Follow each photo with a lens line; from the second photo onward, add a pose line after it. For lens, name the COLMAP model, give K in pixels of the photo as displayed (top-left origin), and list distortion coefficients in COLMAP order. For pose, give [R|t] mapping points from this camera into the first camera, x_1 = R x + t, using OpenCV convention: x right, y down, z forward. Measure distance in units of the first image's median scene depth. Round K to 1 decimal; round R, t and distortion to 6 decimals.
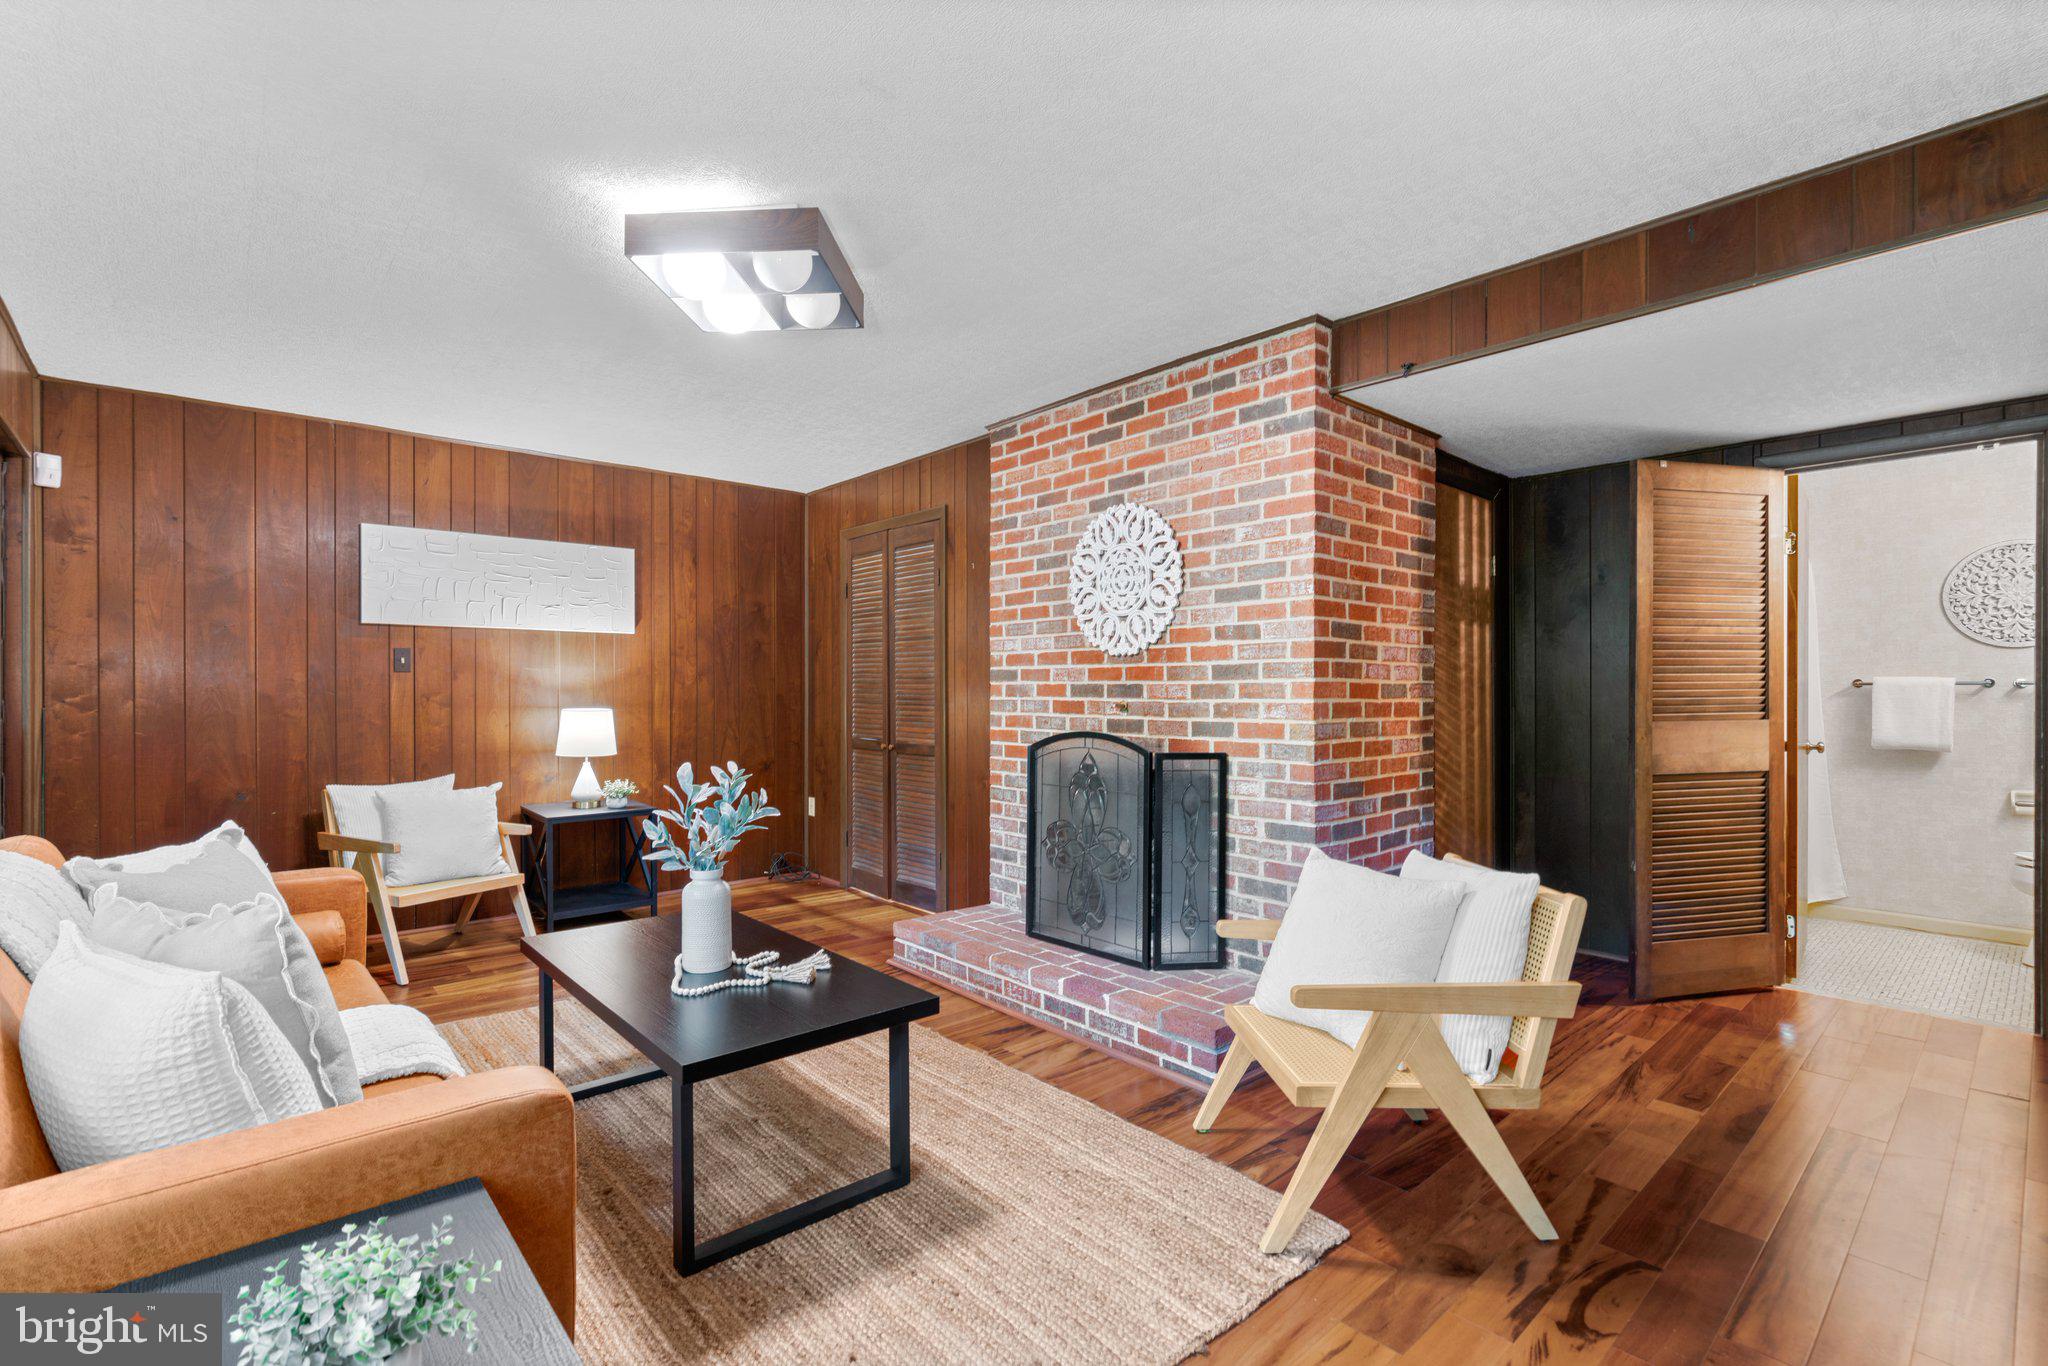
lens RADIAL K [[924.9, 0, 1031.8], [0, 924.9, 686.0], [0, 0, 1]] dist [-0.010626, 0.006090]
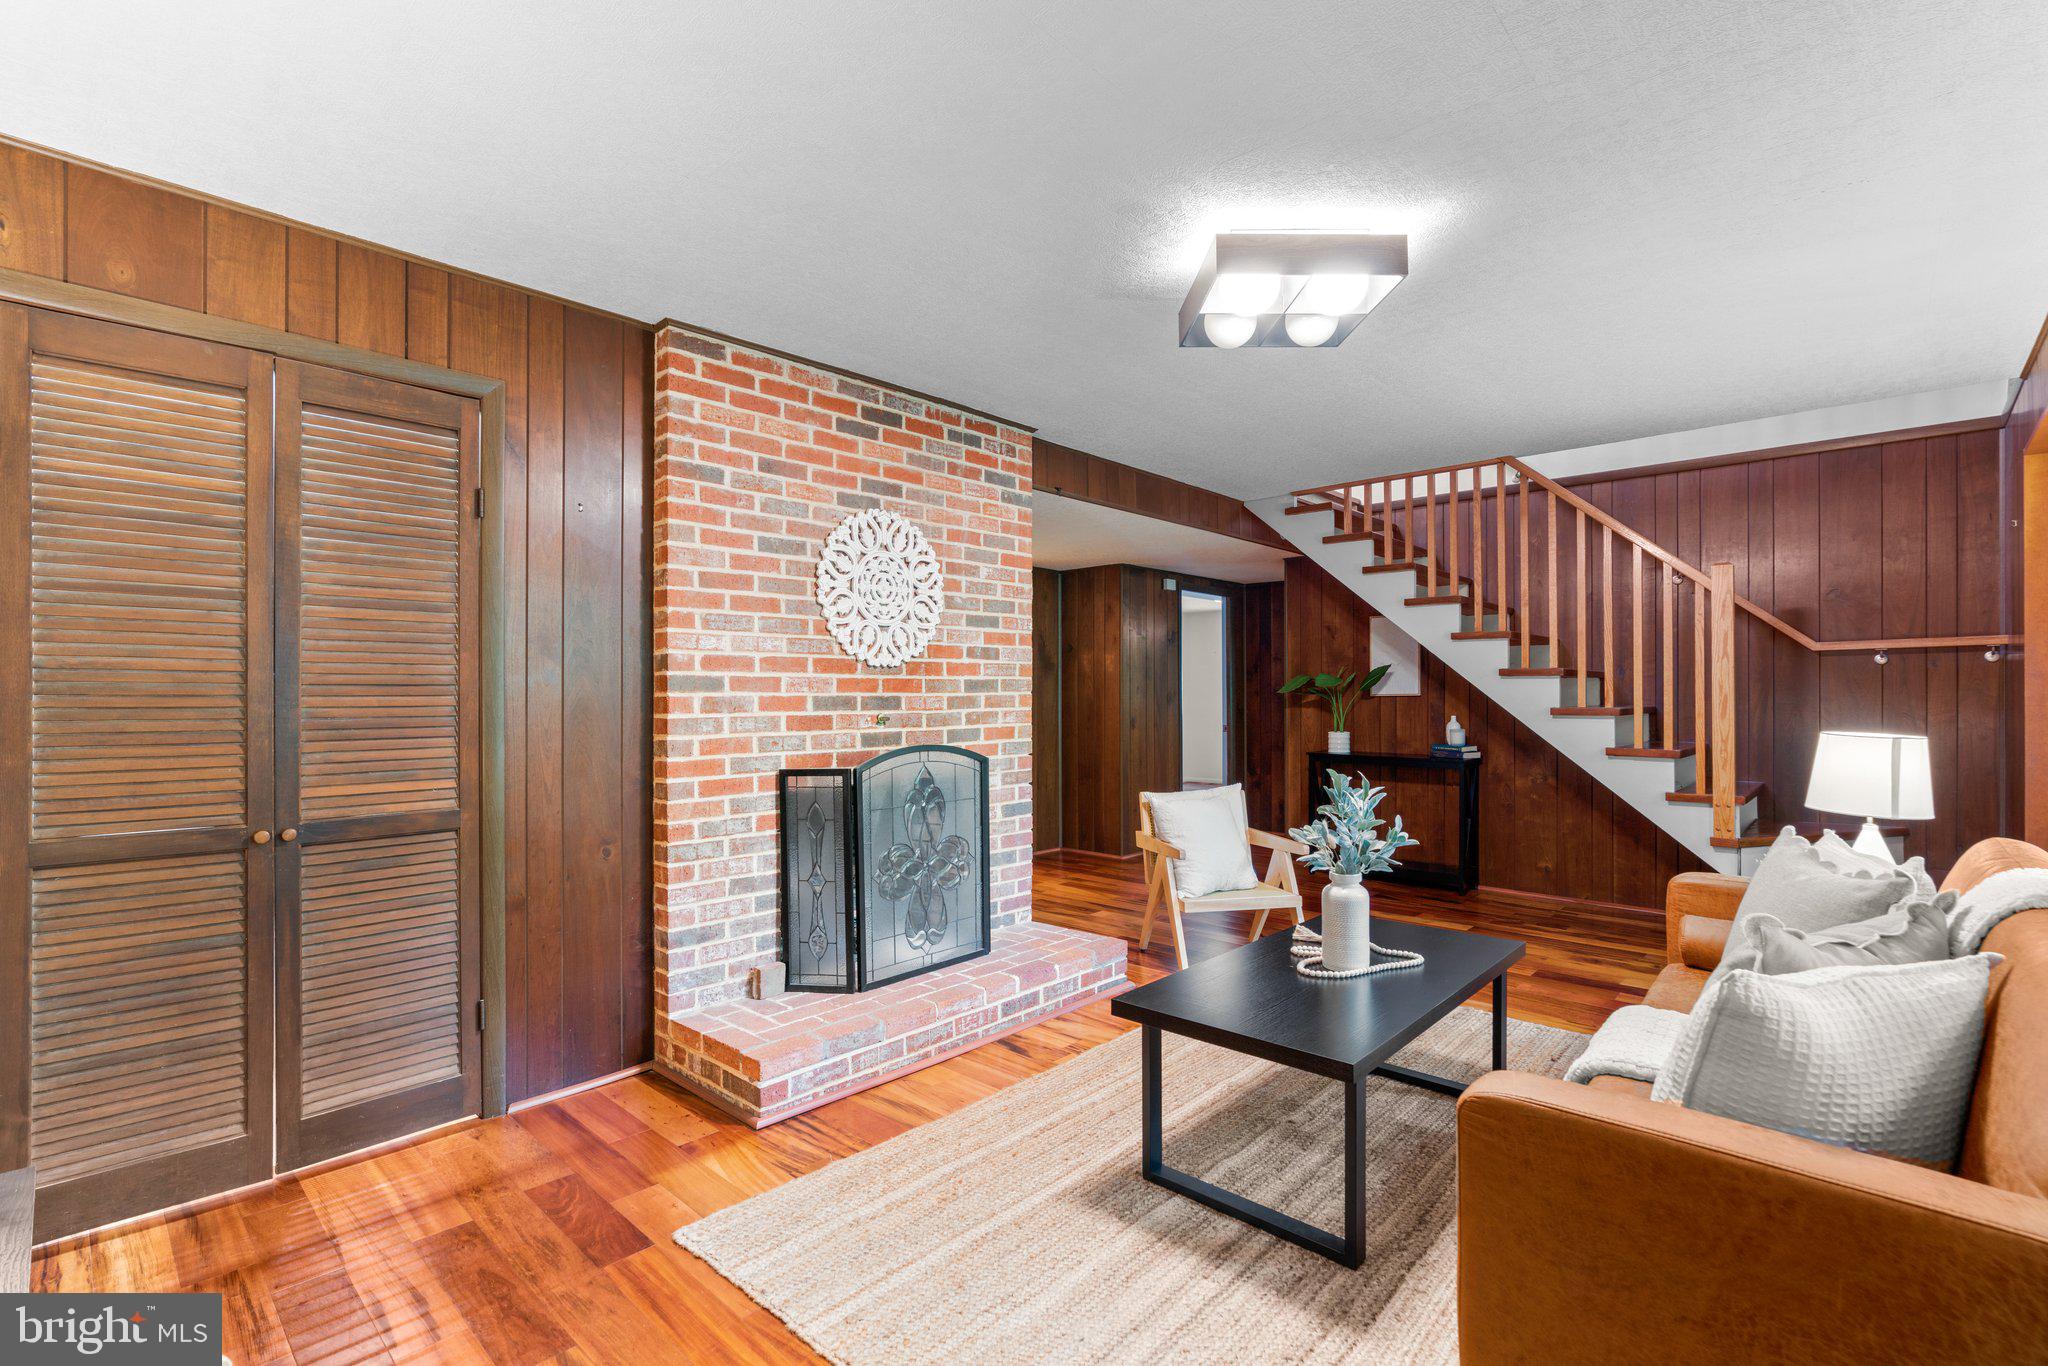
lens RADIAL K [[924.9, 0, 1015.8], [0, 924.9, 692.8], [0, 0, 1]] dist [-0.010626, 0.006090]
pose [[-0.080620, 0.006335, 0.996725, -0.914610], [0.004553, 0.999972, -0.005987, 0.001046], [-0.996735, 0.004055, -0.080646, 0.979642]]
